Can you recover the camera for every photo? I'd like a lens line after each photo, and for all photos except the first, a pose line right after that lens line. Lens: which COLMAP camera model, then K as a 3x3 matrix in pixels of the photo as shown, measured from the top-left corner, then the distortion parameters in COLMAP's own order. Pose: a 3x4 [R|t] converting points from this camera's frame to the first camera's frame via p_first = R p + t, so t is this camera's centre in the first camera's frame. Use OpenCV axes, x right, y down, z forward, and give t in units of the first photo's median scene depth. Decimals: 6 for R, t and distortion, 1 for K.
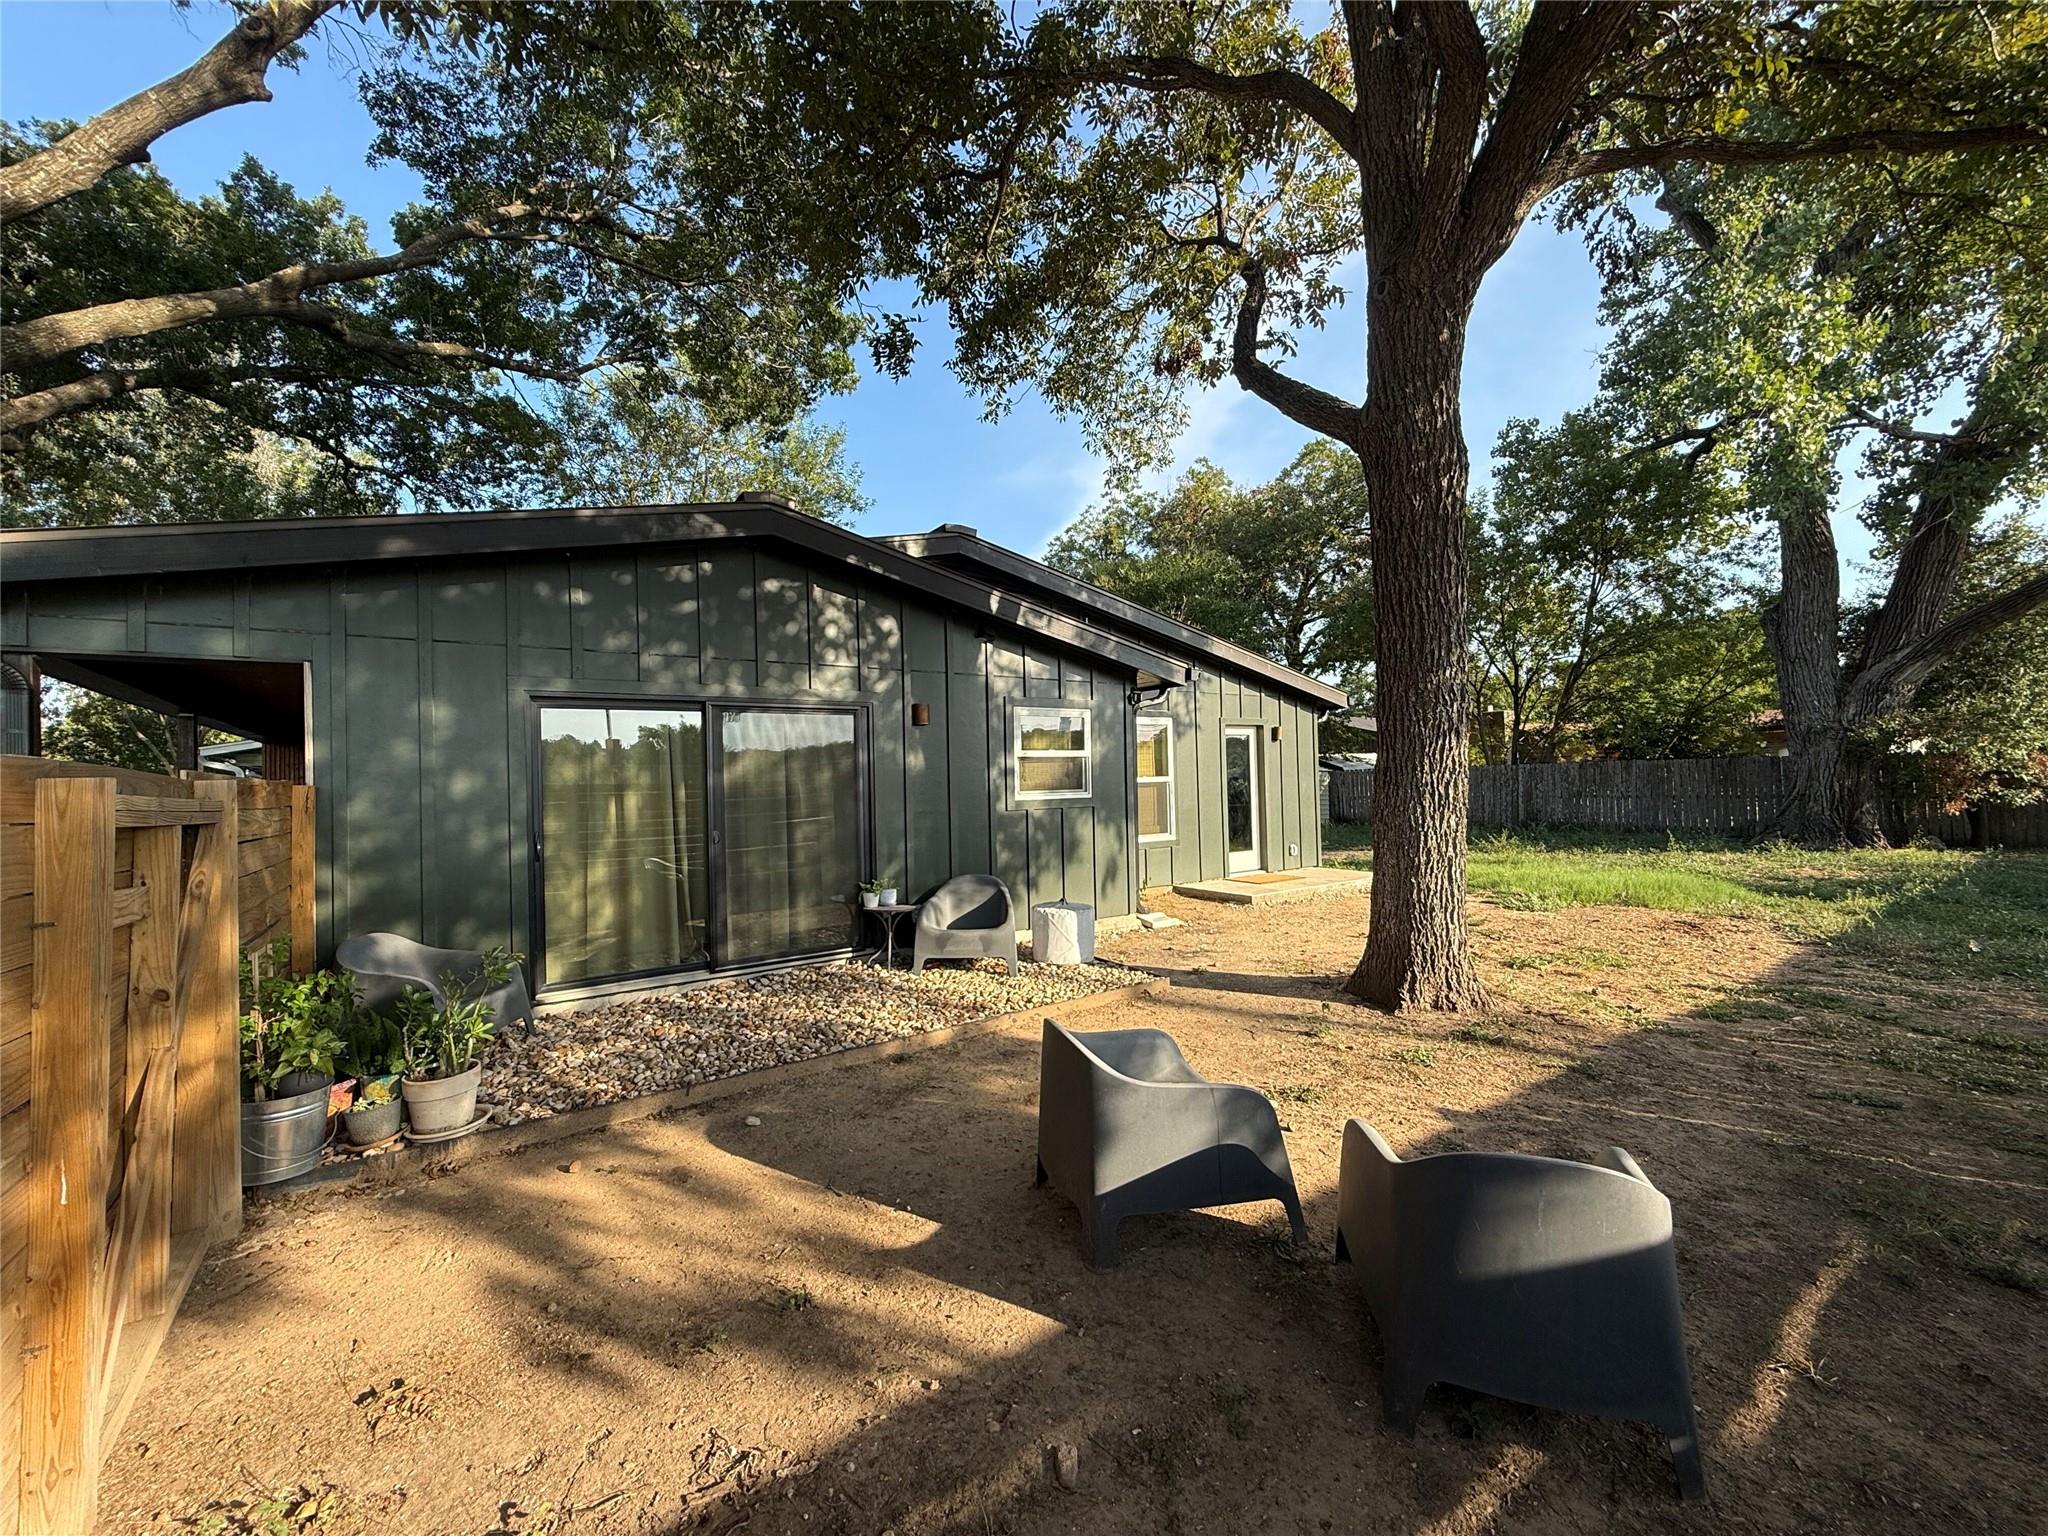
lens RADIAL K [[818.8, 0, 1021.2], [0, 818.8, 774.9], [0, 0, 1]] dist [0.000374, 0.001586]
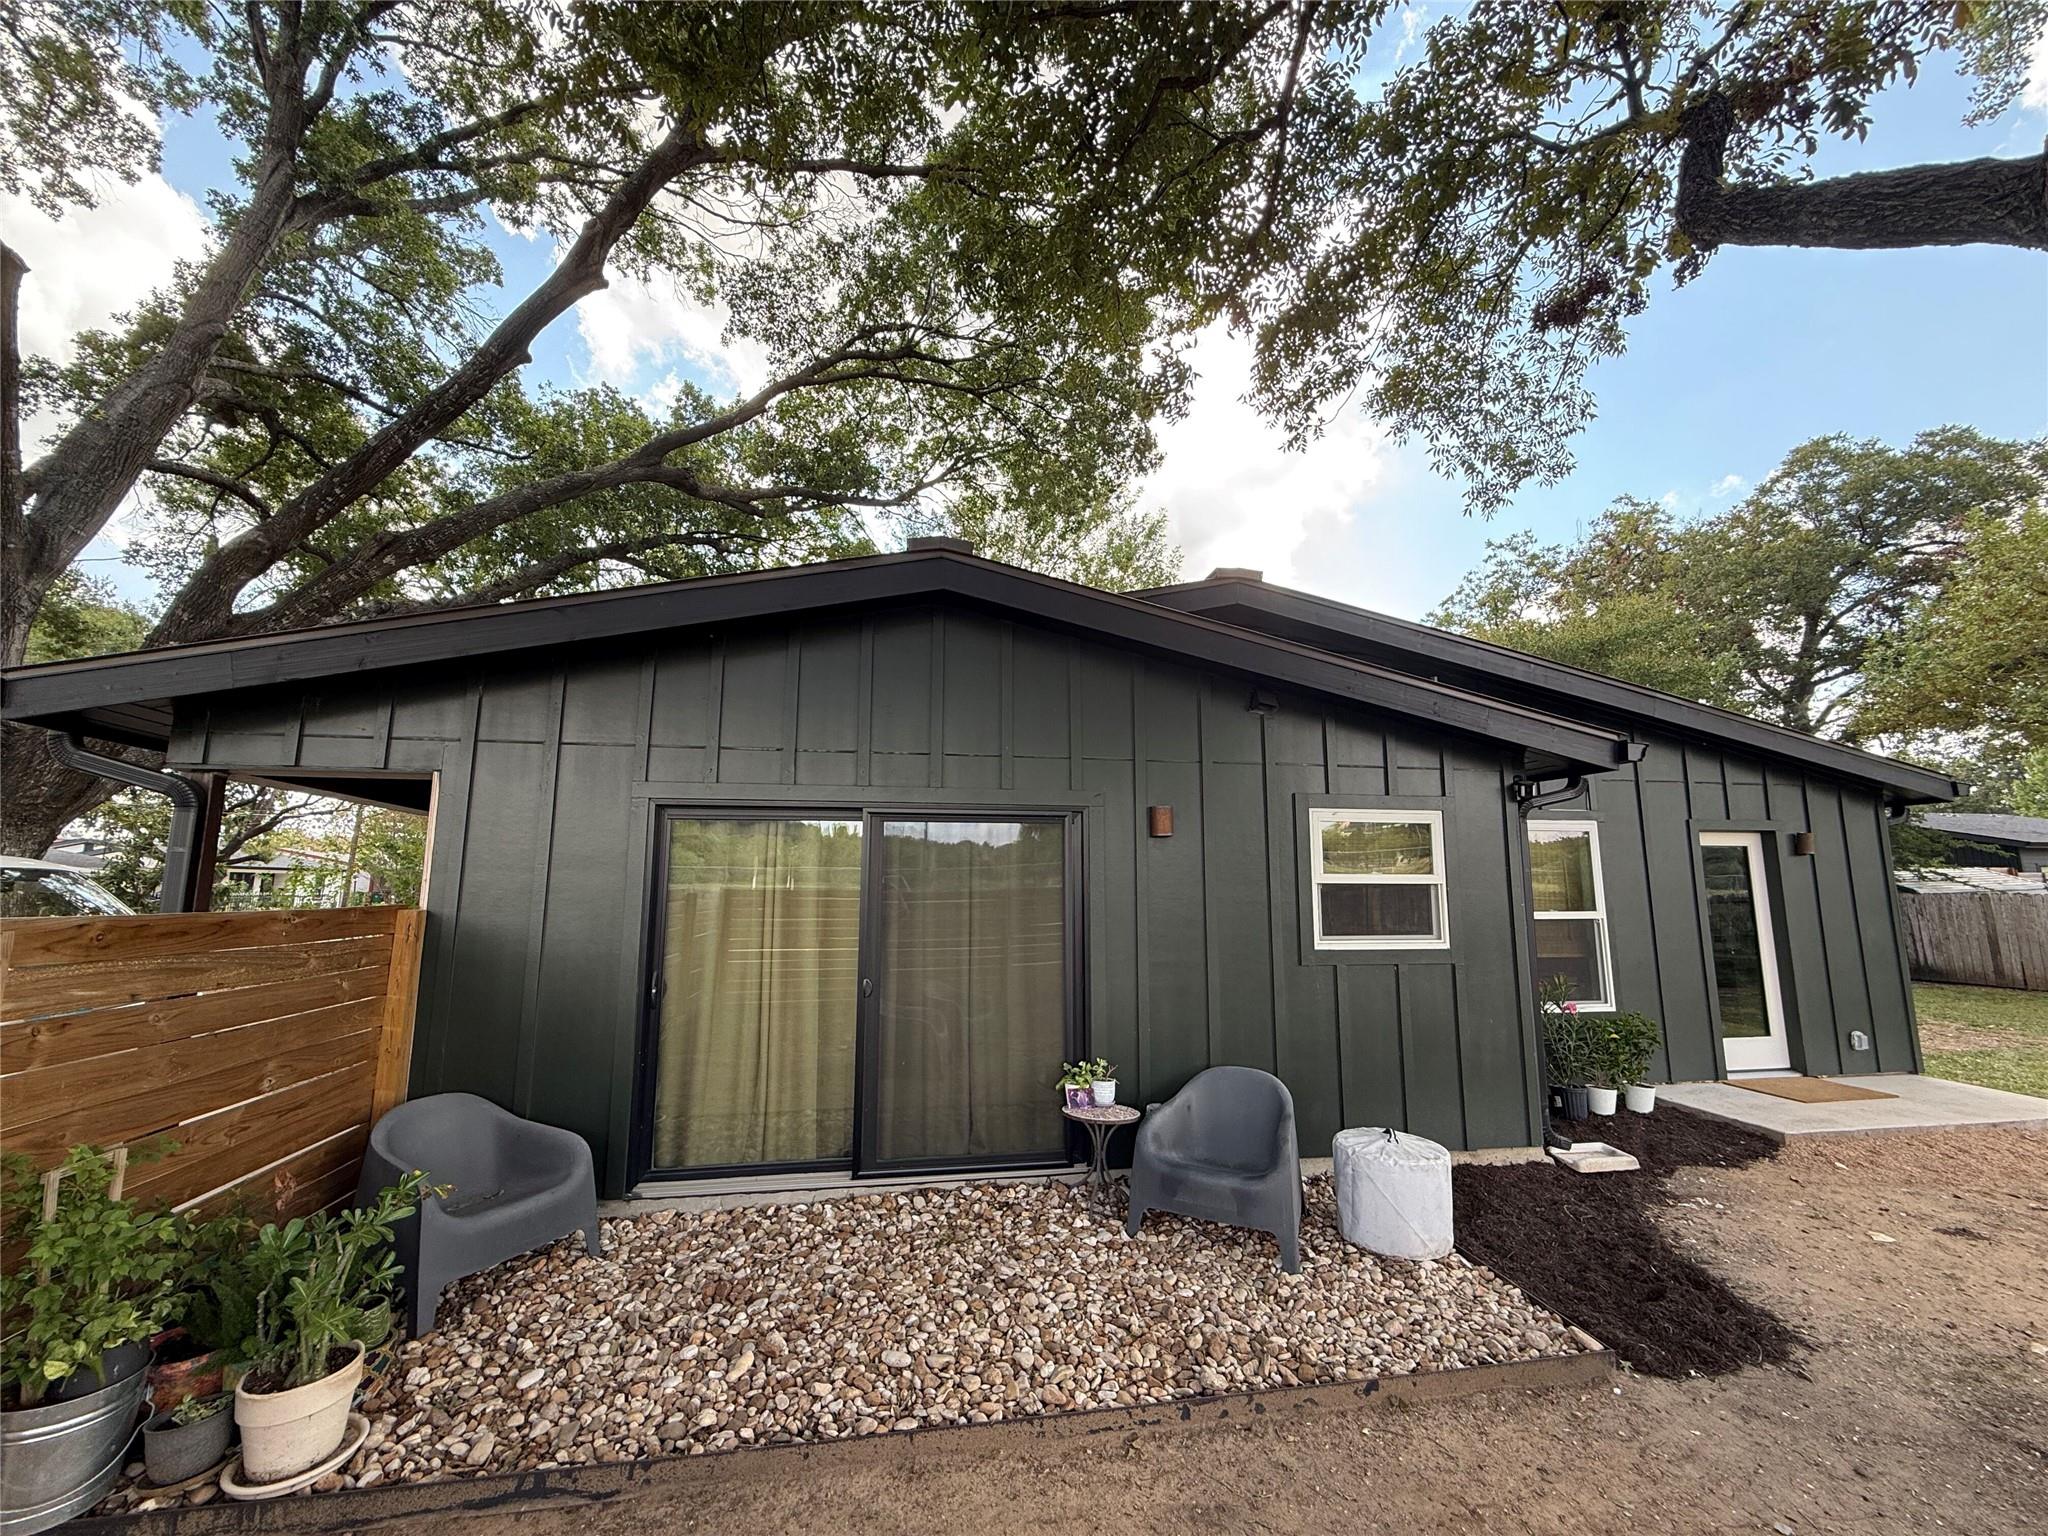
lens RADIAL K [[818.8, 0, 1017.2], [0, 818.8, 766.8], [0, 0, 1]] dist [0.000374, 0.001586]
pose [[0.905148, -0.035049, -0.423649, 0.036680], [-0.021371, 0.991583, -0.127695, -0.015434], [0.424559, 0.124636, 0.896781, 0.172123]]
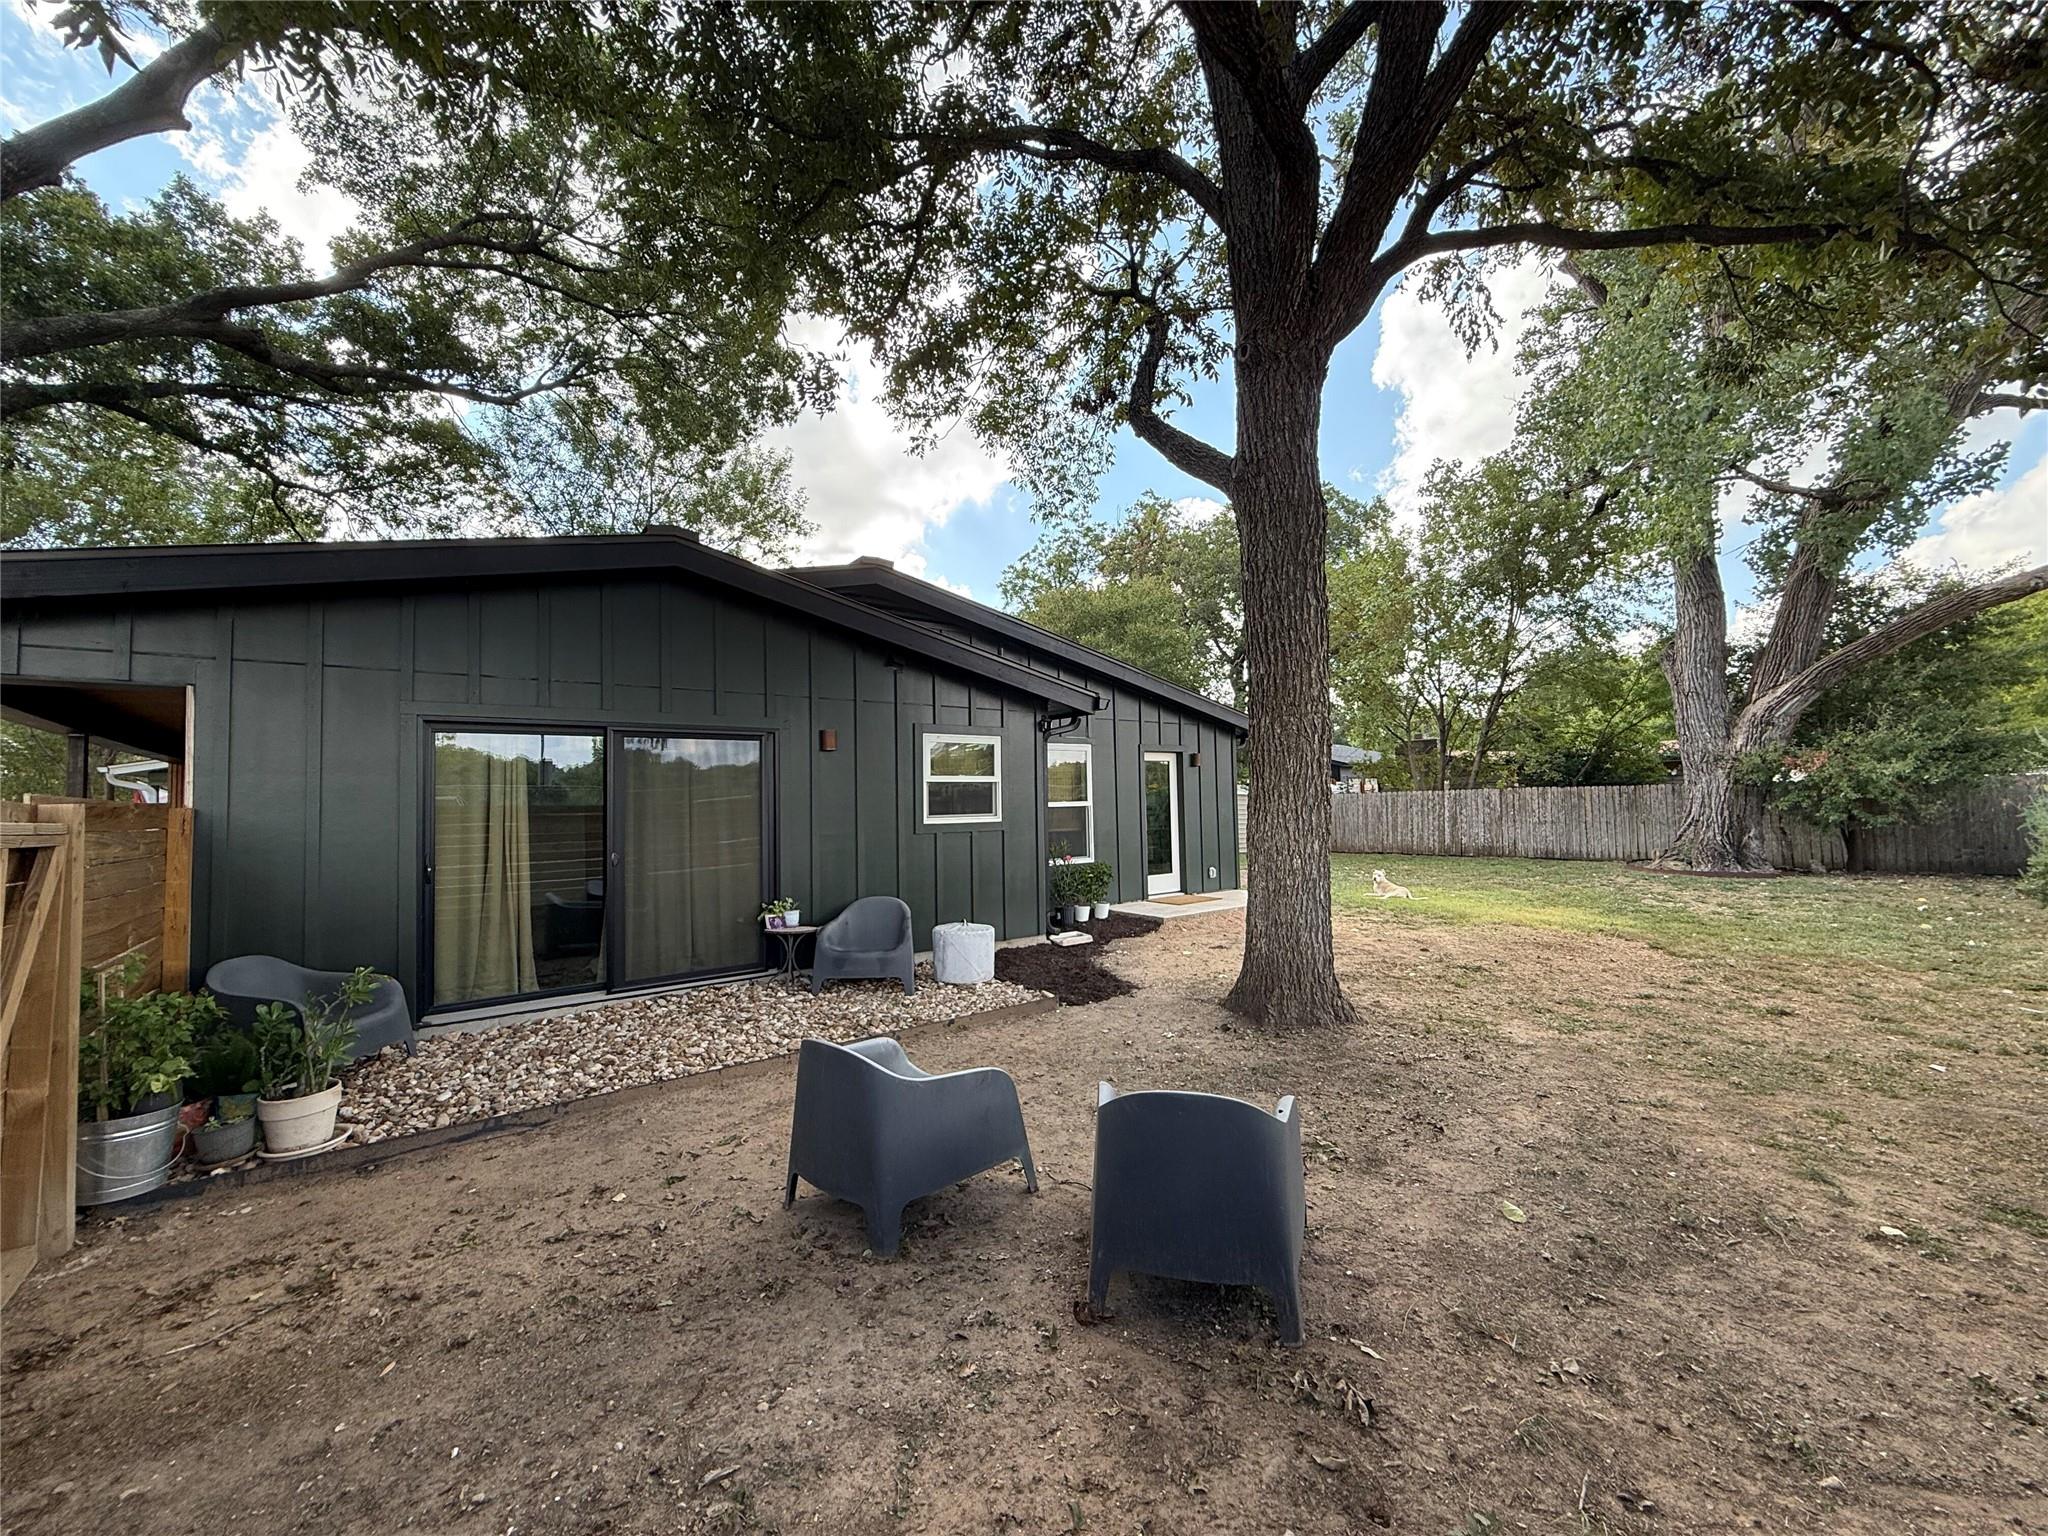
lens RADIAL K [[818.8, 0, 1018.0], [0, 818.8, 773.3], [0, 0, 1]] dist [0.000374, 0.001586]
pose [[0.999071, 0.005342, 0.042754, 0.040266], [-0.004030, 0.999520, -0.030708, -0.001197], [-0.042898, 0.030507, 0.998614, -0.019574]]
